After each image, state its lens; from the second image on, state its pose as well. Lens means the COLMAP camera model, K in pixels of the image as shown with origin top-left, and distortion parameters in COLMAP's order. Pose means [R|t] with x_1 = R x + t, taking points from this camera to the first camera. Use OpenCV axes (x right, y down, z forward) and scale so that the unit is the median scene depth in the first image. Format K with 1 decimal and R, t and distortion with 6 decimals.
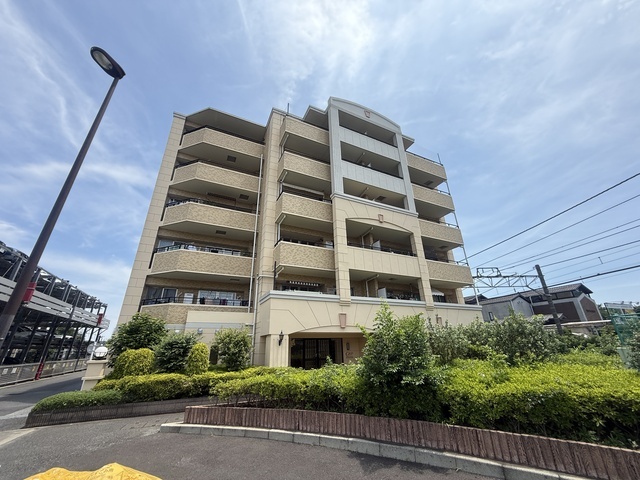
lens RADIAL K [[258.1, 0, 320.0], [0, 258.1, 240.0], [0, 0, 1]] dist [-0.000033, 0.000043]
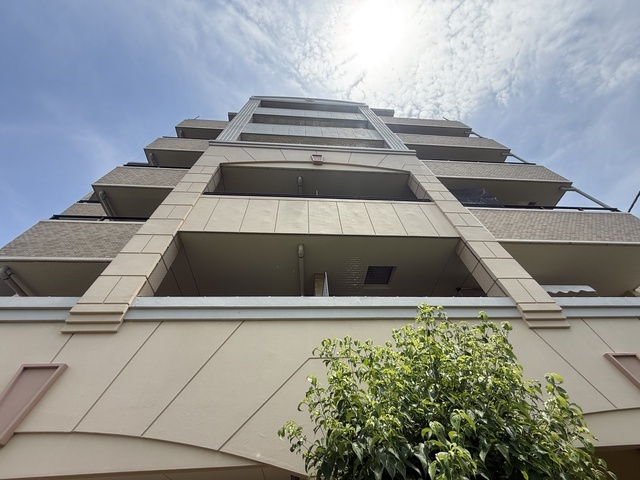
lens RADIAL K [[258.1, 0, 320.0], [0, 258.1, 240.0], [0, 0, 1]] dist [-0.000033, 0.000043]
pose [[0.924156, -0.311487, -0.221160, 0.314128], [0.169291, 0.852911, -0.493845, 0.283053], [0.342456, 0.418950, 0.840955, 0.711583]]
